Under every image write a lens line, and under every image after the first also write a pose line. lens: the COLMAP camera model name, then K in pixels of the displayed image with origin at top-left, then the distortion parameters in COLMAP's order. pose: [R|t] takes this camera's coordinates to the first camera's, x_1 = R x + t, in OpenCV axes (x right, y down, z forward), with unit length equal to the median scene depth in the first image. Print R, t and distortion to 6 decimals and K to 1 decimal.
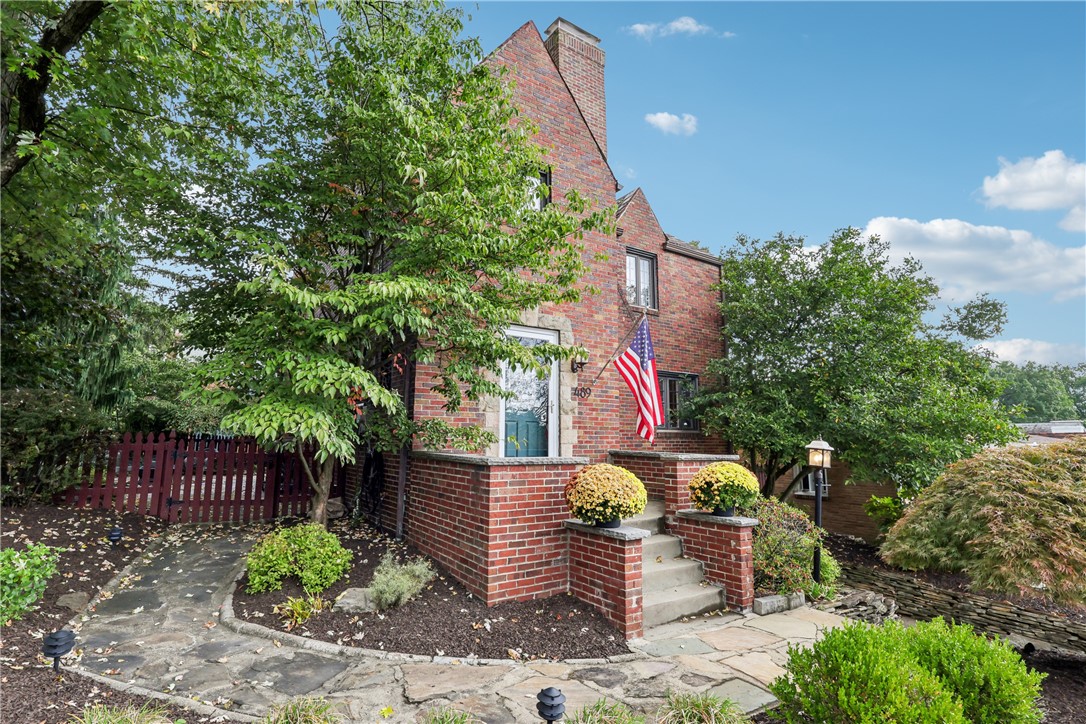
lens RADIAL K [[549.9, 0, 543.0], [0, 549.9, 362.0], [0, 0, 1]] dist [-0.000391, -0.000150]
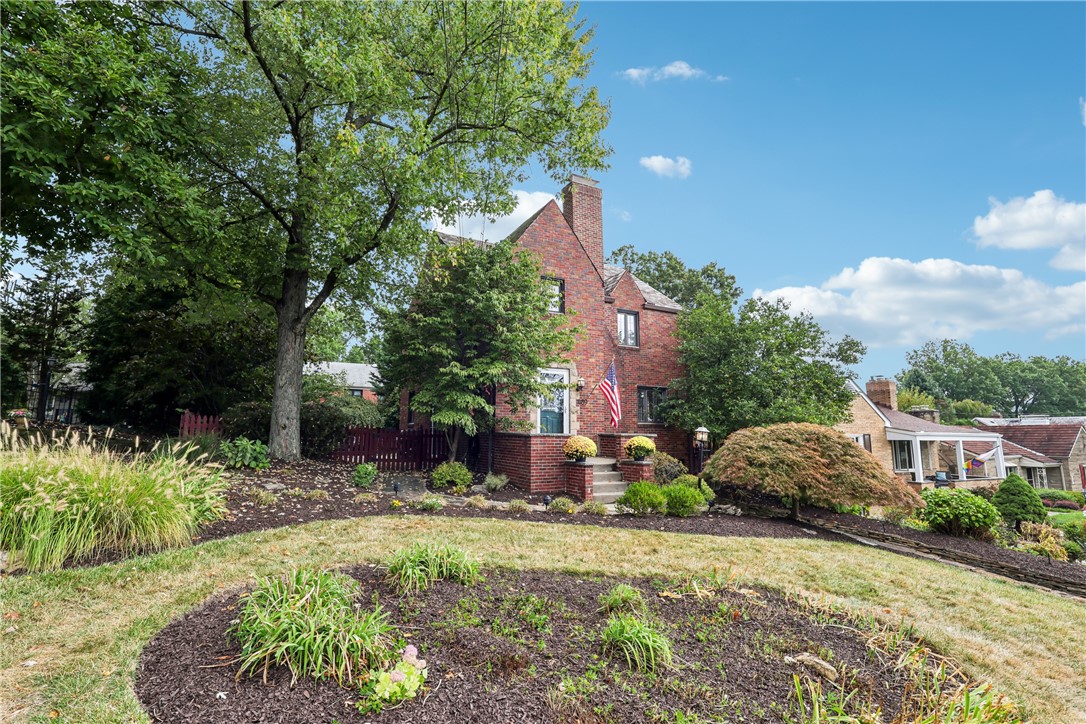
lens RADIAL K [[515.4, 0, 543.0], [0, 515.4, 362.0], [0, 0, 1]] dist [-0.004371, 0.000915]
pose [[0.995777, -0.012554, -0.090940, 0.113408], [0.012644, 0.999920, 0.000413, -0.093918], [0.090928, -0.001561, 0.995856, -0.851212]]
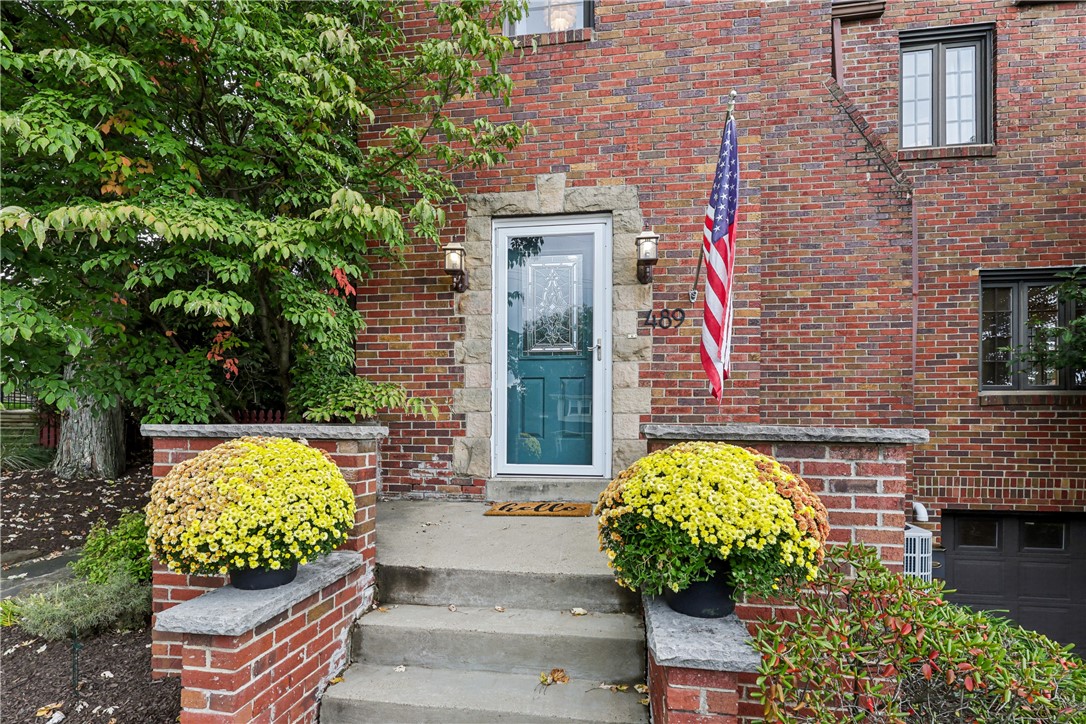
lens RADIAL K [[541.7, 0, 540.9], [0, 541.7, 416.0], [0, 0, 1]] dist [0.005090, 0.000986]
pose [[0.746911, -0.010882, -0.664835, 0.382321], [0.095960, 0.991163, 0.091583, 0.102481], [0.657963, -0.132202, 0.741355, 0.591615]]
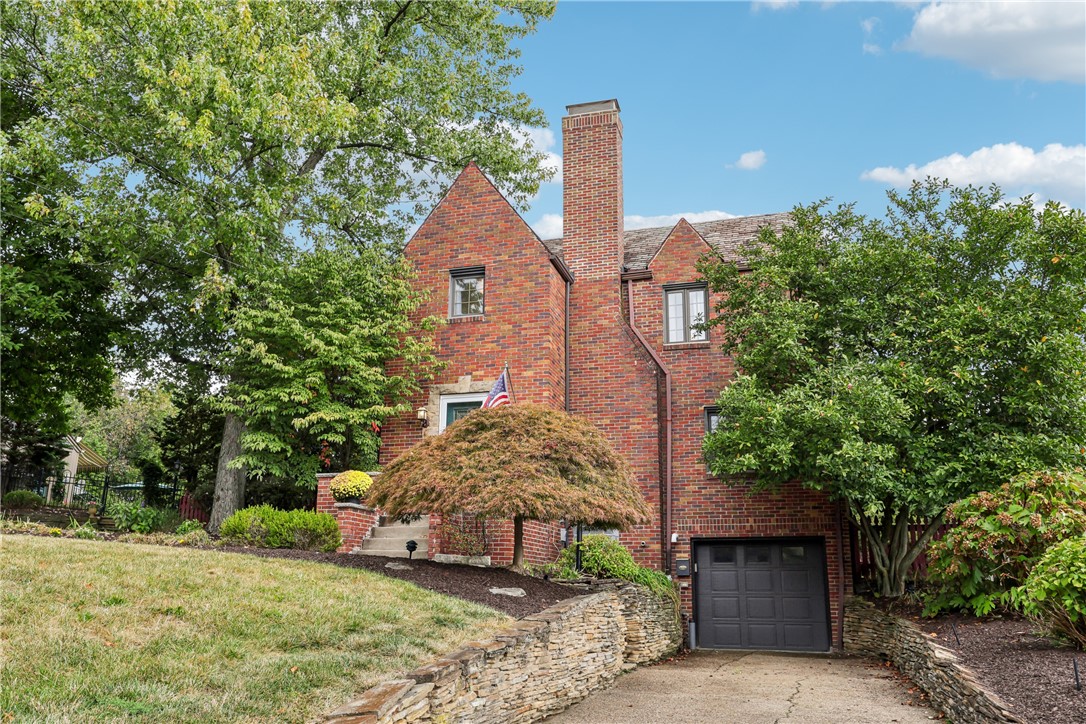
lens RADIAL K [[873.4, 0, 566.0], [0, 873.4, 362.0], [0, 0, 1]] dist [0.007112, 0.000422]
pose [[0.654295, -0.200041, -0.729302, 1.859801], [0.109029, 0.979257, -0.170786, 0.273188], [0.748339, 0.032229, 0.662533, -0.239568]]
